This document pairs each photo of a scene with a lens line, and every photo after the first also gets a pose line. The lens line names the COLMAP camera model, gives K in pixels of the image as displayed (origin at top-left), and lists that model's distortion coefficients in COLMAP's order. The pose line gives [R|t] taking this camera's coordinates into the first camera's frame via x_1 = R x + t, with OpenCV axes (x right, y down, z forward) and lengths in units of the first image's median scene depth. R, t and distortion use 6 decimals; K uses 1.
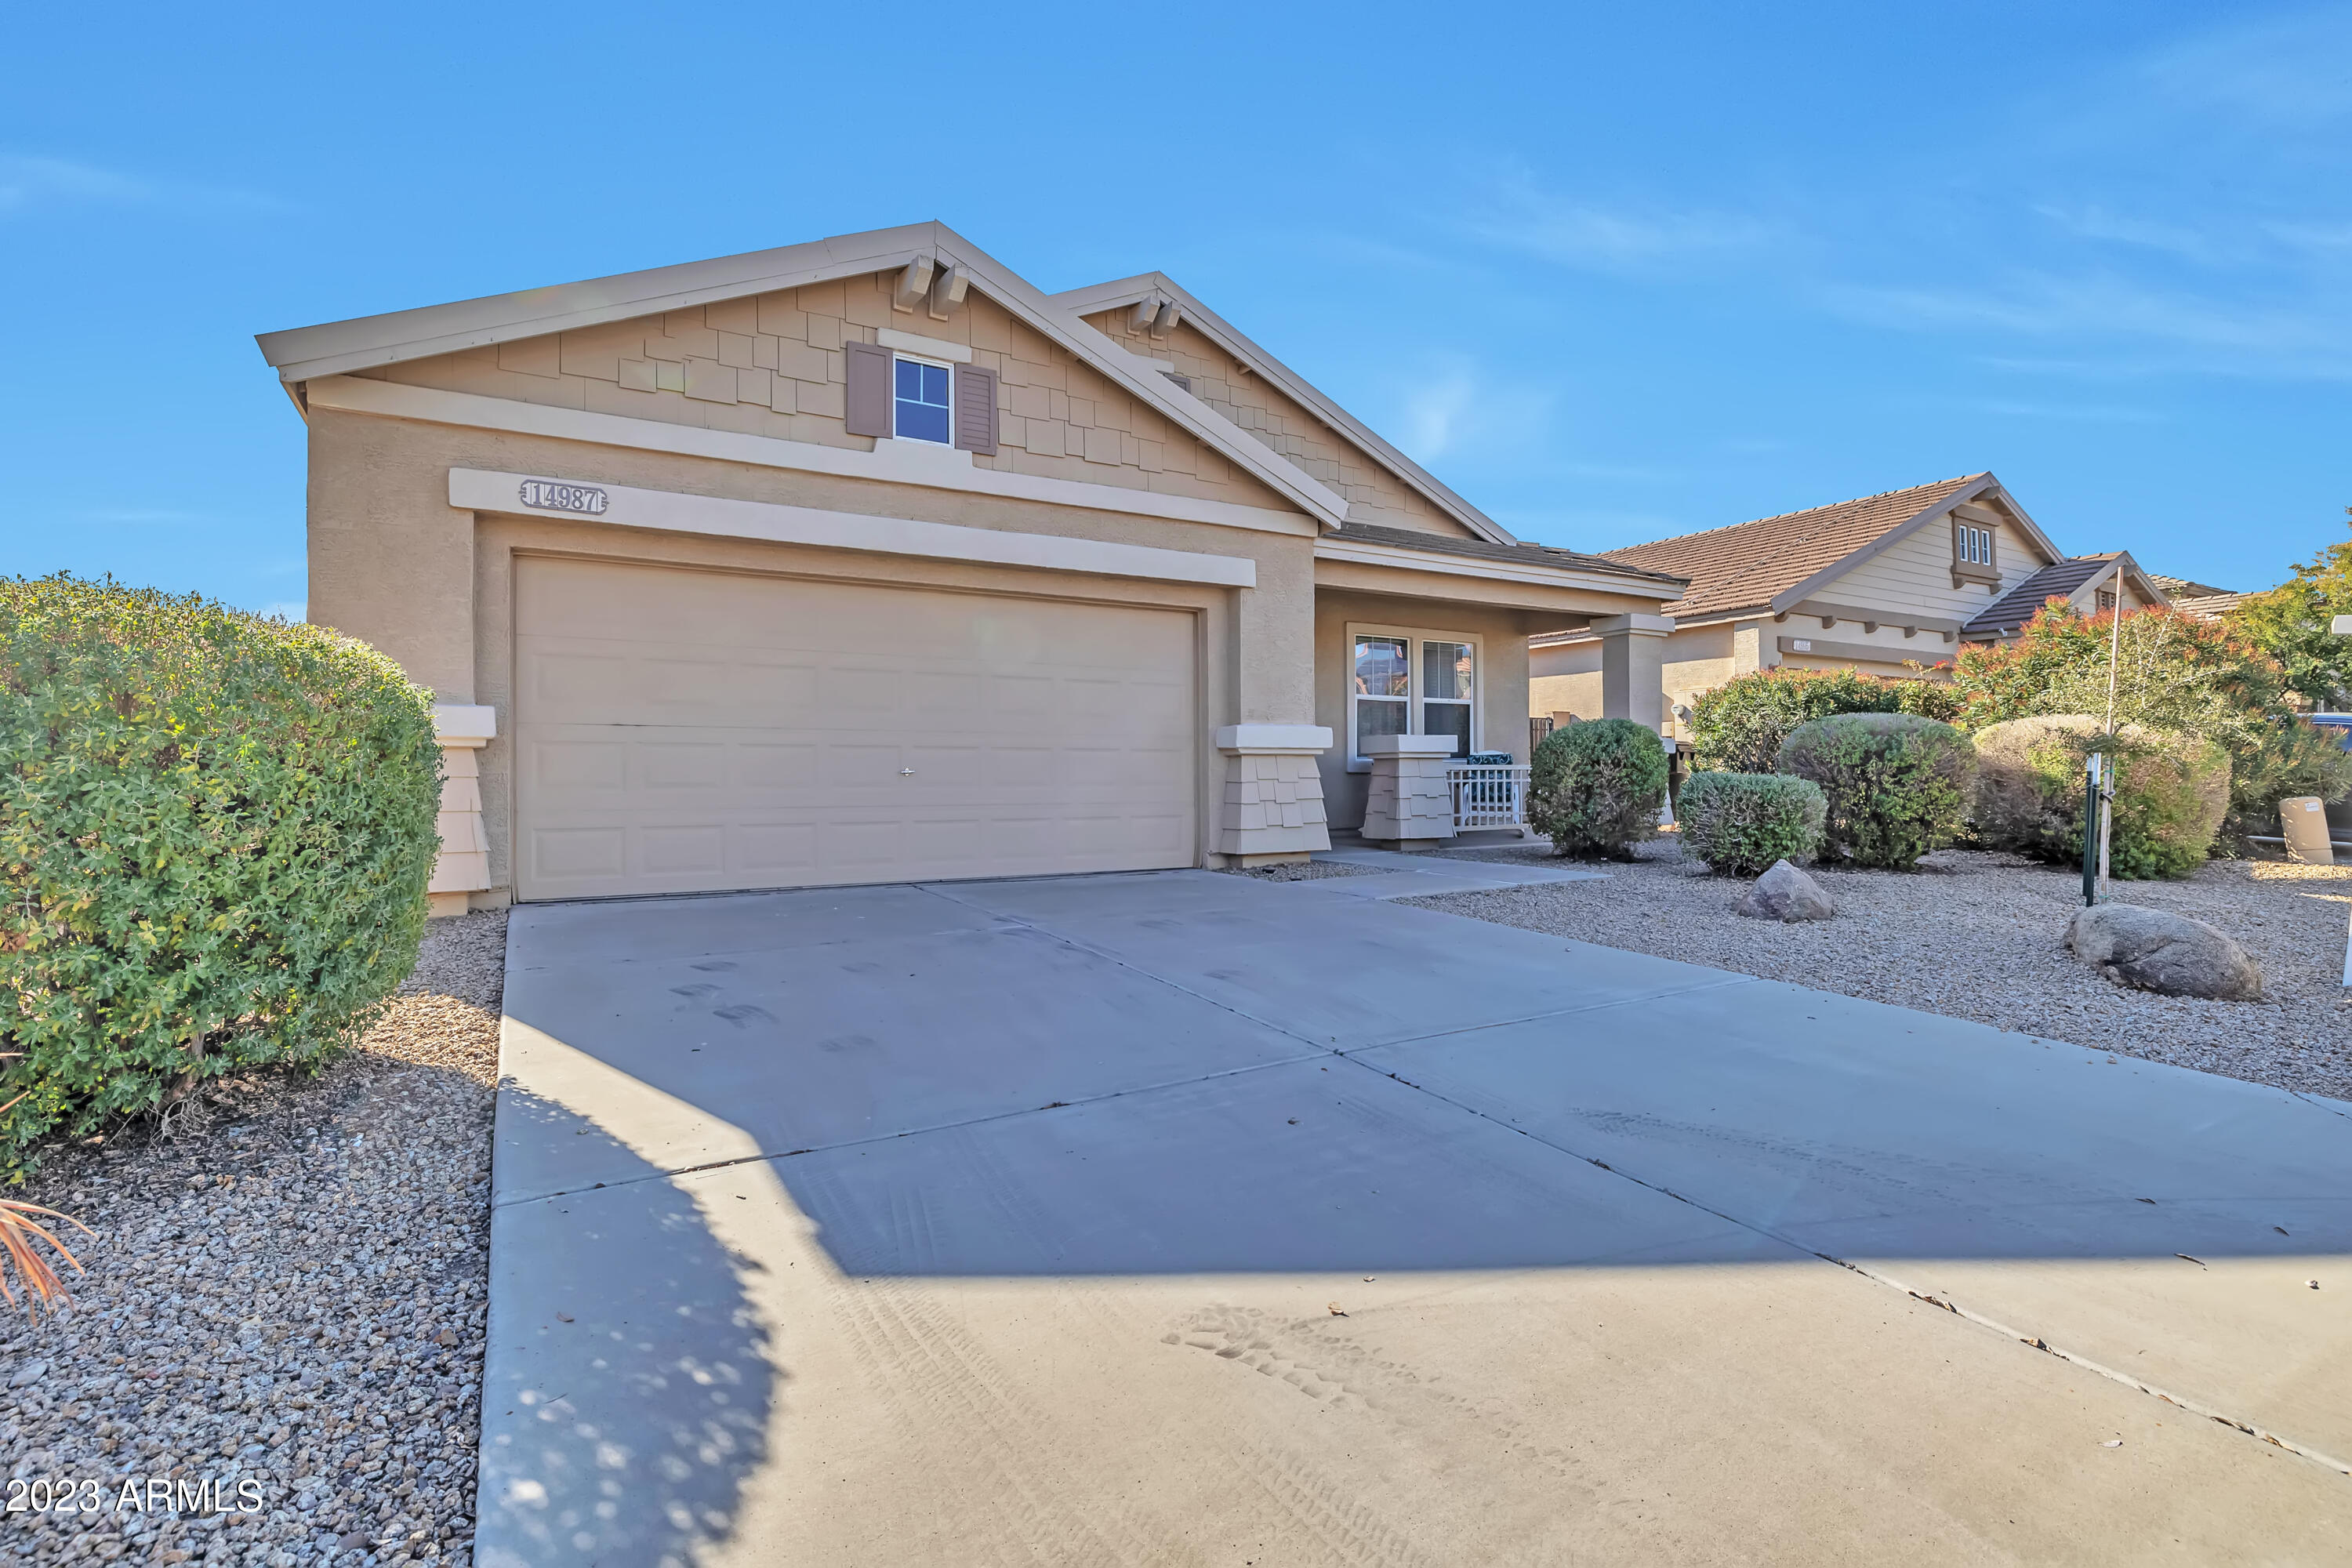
lens RADIAL K [[1079.7, 0, 1177.8], [0, 1079.7, 777.6], [0, 0, 1]] dist [0.030267, 0.000179]
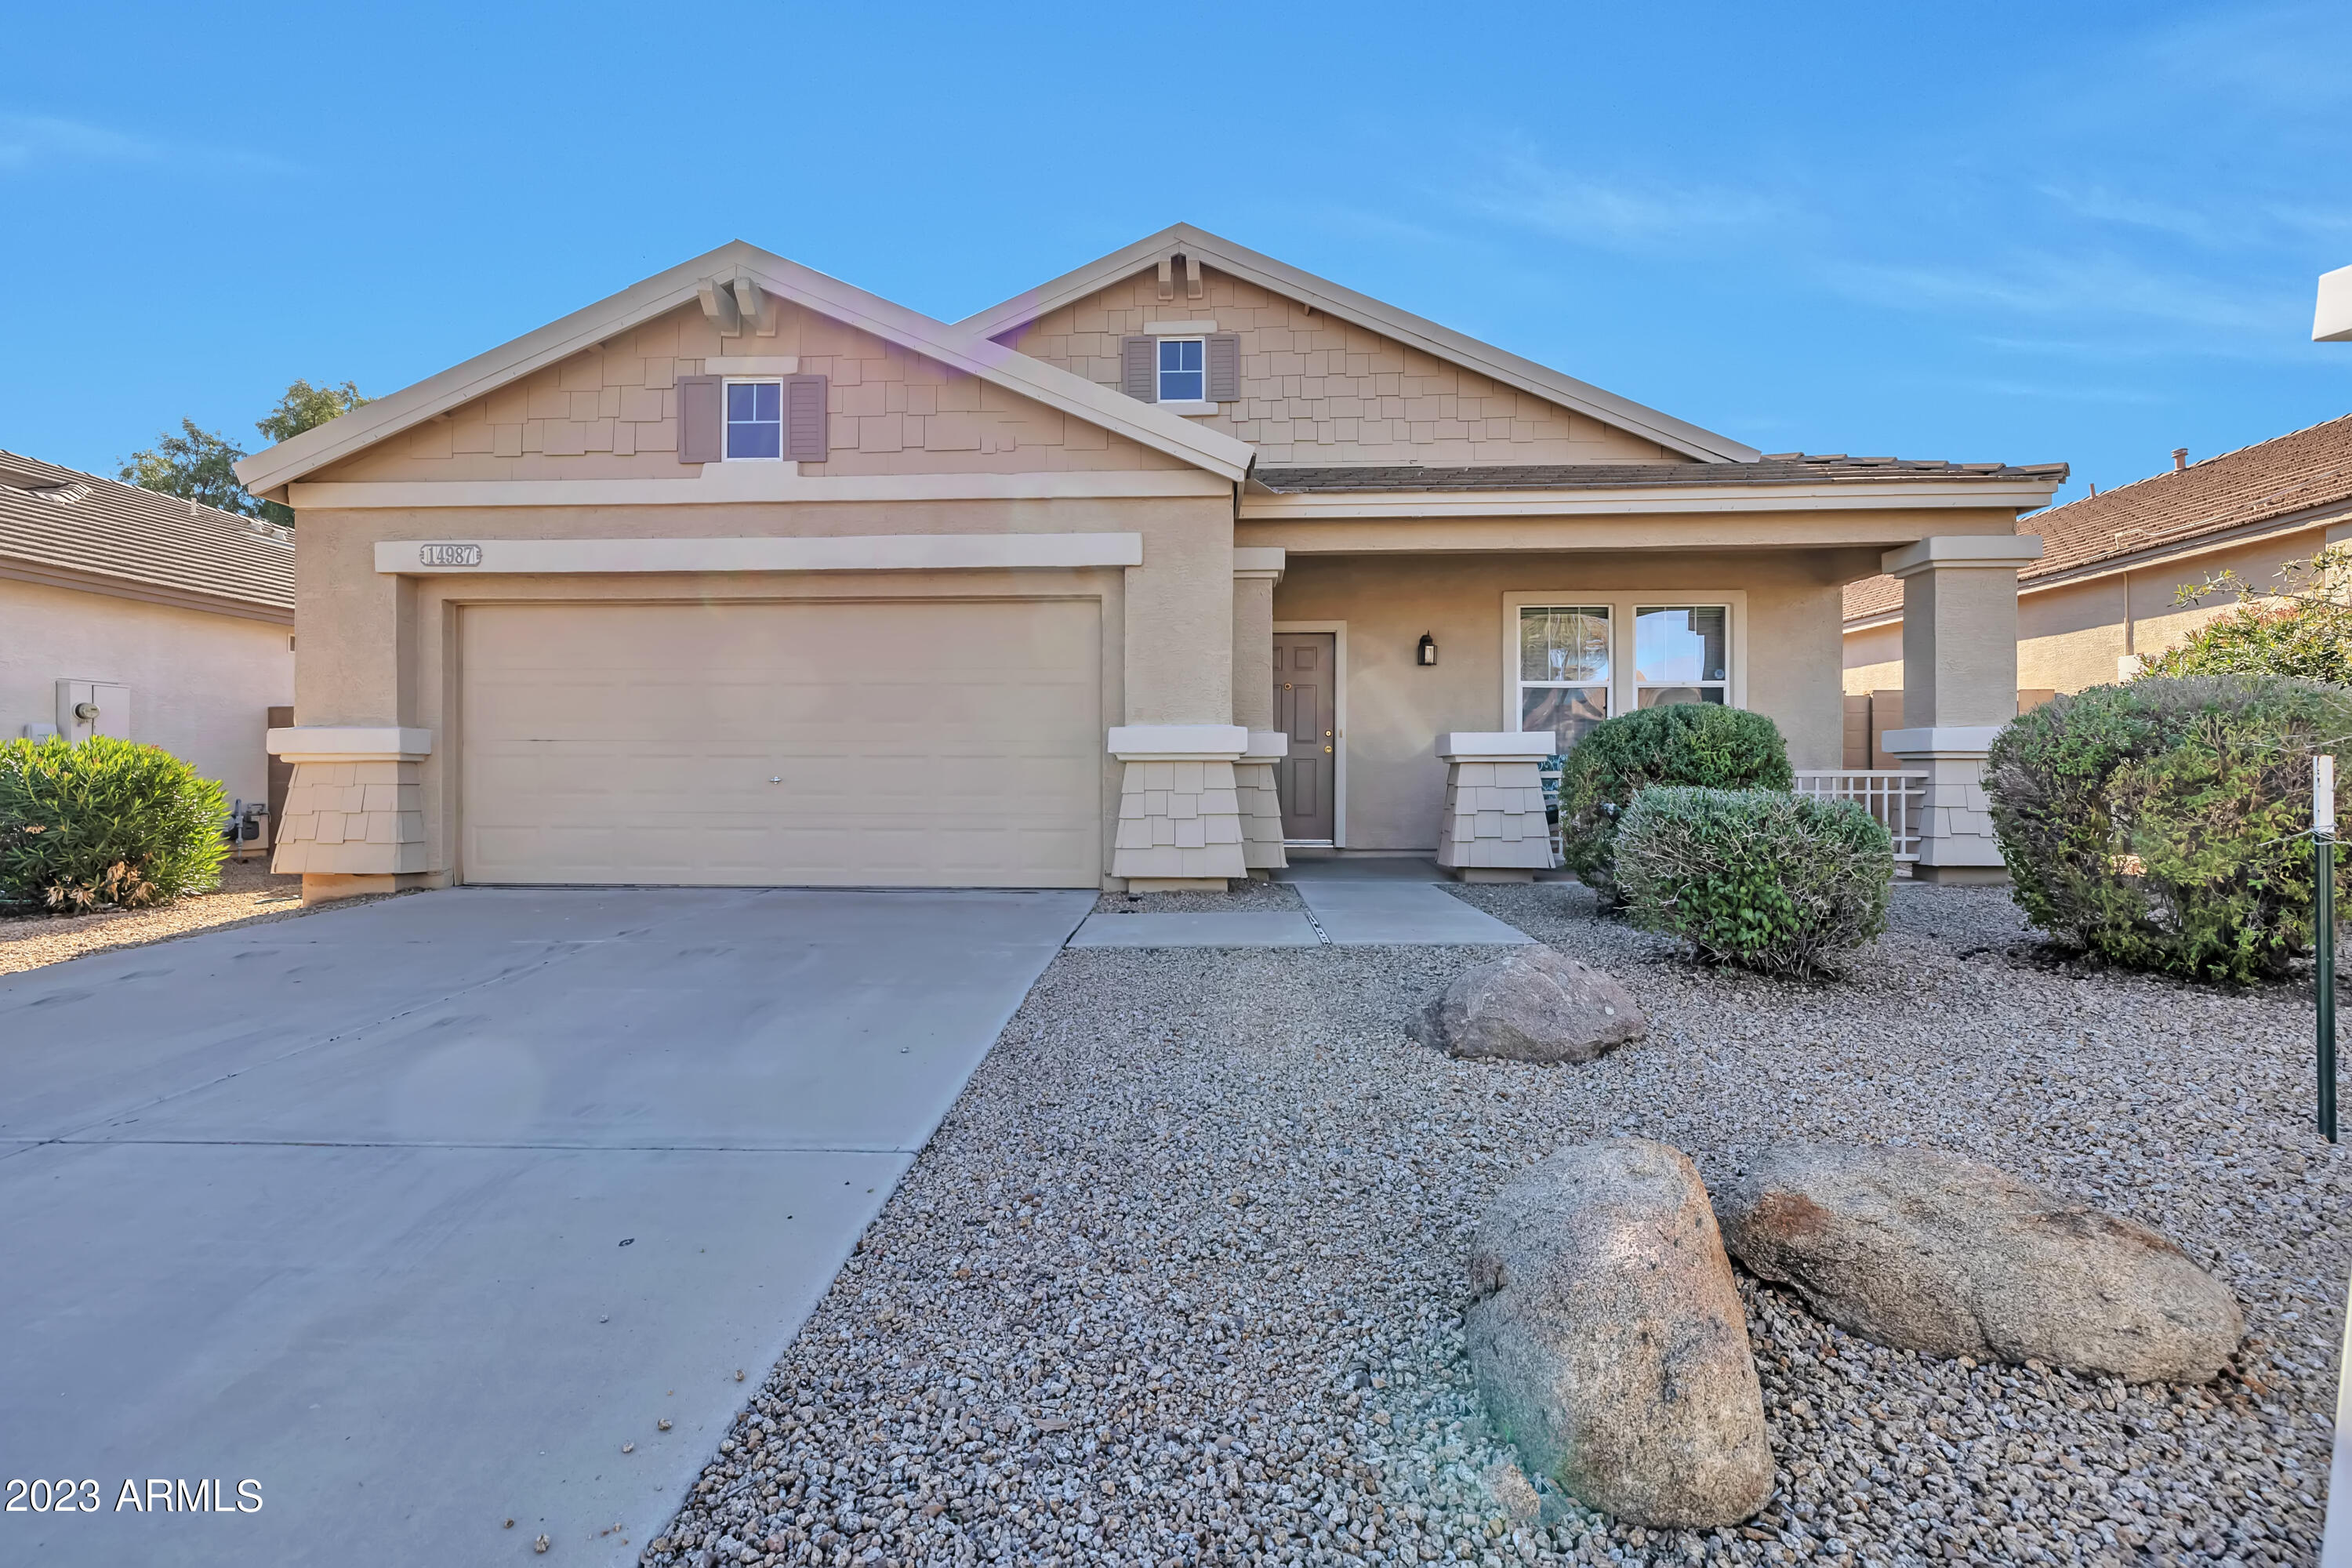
lens RADIAL K [[1037.0, 0, 1168.7], [0, 1037.0, 783.1], [0, 0, 1]] dist [0.020918, -0.000151]
pose [[0.838080, 0.006593, -0.545507, 0.537469], [-0.005069, 0.999978, 0.004297, -0.007618], [0.545523, -0.000836, 0.838095, 0.326138]]
